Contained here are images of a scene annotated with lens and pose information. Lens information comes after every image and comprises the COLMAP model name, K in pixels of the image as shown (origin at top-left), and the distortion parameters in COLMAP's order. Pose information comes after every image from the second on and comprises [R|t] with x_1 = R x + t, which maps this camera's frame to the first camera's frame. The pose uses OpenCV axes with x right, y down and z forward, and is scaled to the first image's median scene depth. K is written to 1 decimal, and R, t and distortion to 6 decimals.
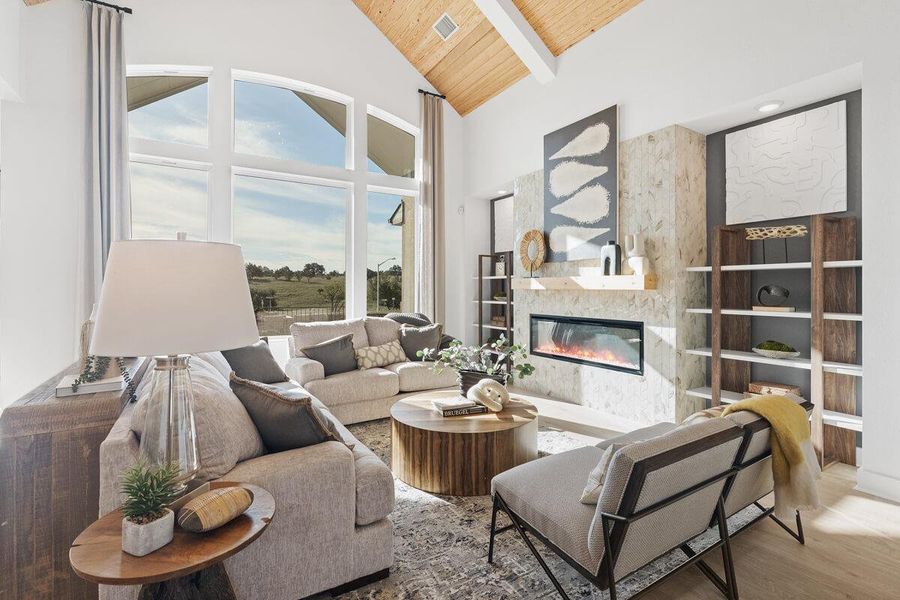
lens RADIAL K [[413.0, 0, 470.0], [0, 413.0, 288.7], [0, 0, 1]] dist [-0.012762, 0.001719]
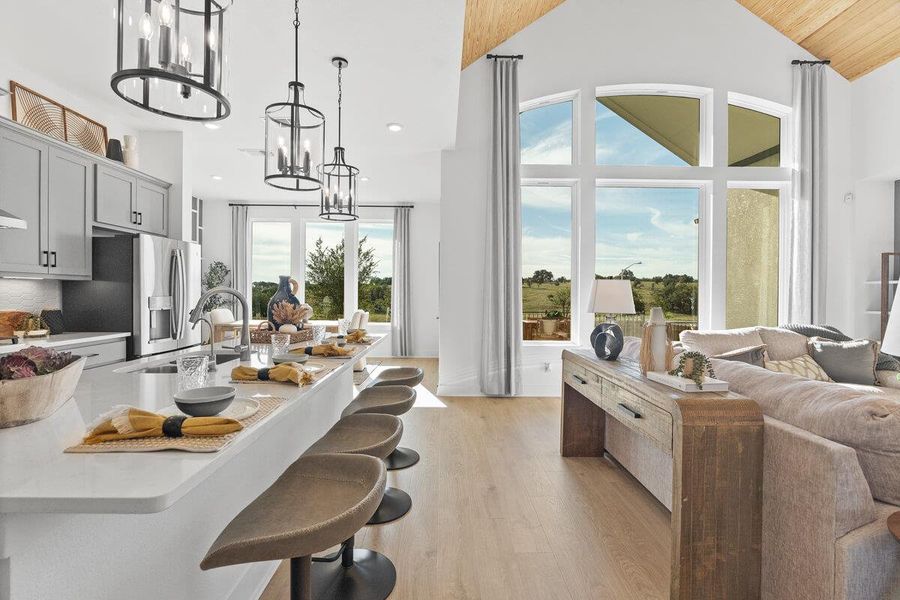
lens RADIAL K [[413.0, 0, 452.1], [0, 413.0, 296.7], [0, 0, 1]] dist [-0.012762, 0.001719]
pose [[0.856282, 0.008147, -0.516444, -0.371492], [-0.005596, 0.999963, 0.006497, 0.000518], [0.516478, -0.002673, 0.856296, -0.109045]]
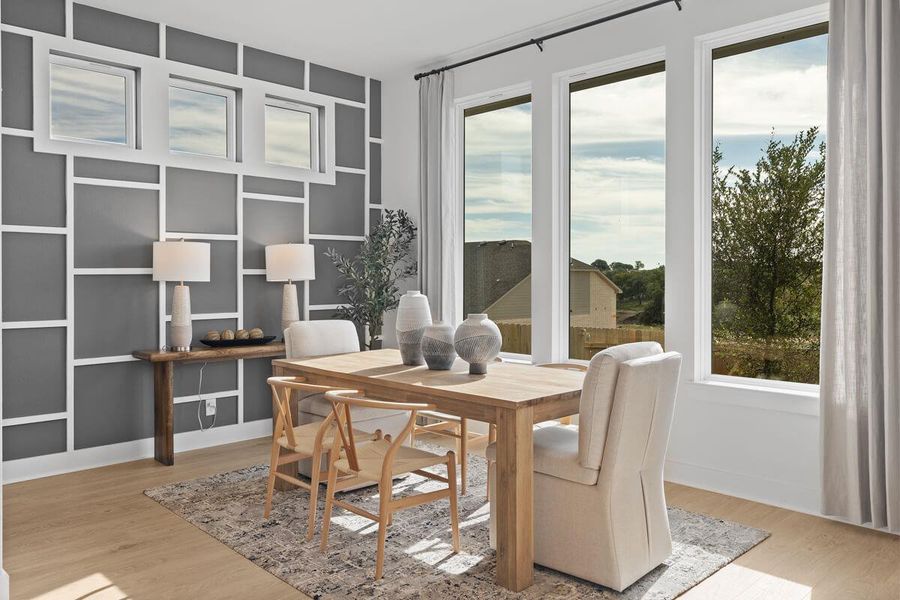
lens RADIAL K [[687.0, 0, 448.0], [0, 687.0, 278.4], [0, 0, 1]] dist [-0.000735, -0.019600]
pose [[0.211470, -0.003288, -0.977379, -0.825556], [0.003591, 0.999990, -0.002587, 0.002293], [0.977378, -0.002963, 0.211479, 0.675396]]
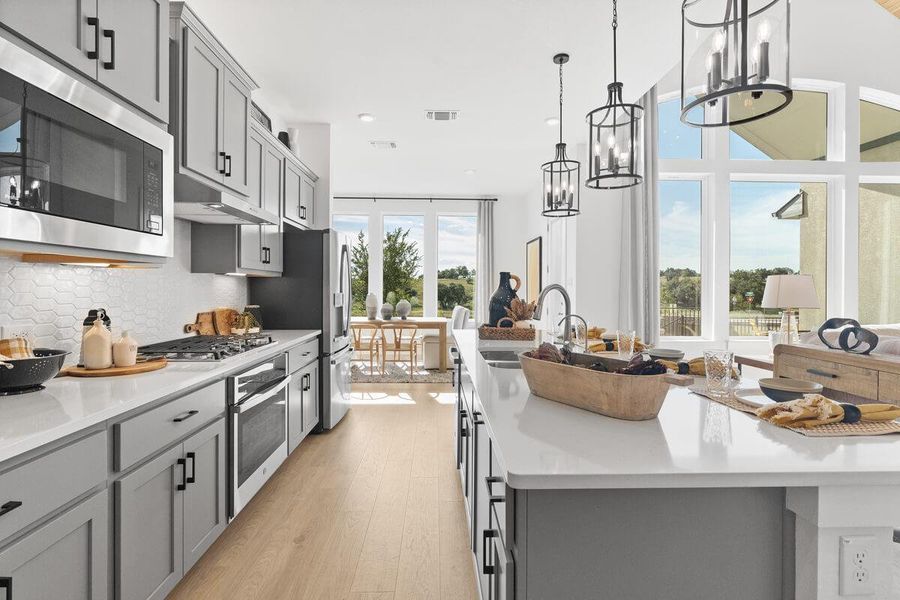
lens RADIAL K [[432.1, 0, 452.4], [0, 432.1, 287.4], [0, 0, 1]] dist [-0.002968, 0.000745]
pose [[0.869007, 0.000325, -0.494800, -0.692413], [-0.002770, 0.999987, -0.004208, 0.000575], [0.494792, 0.005027, 0.868997, -0.333646]]
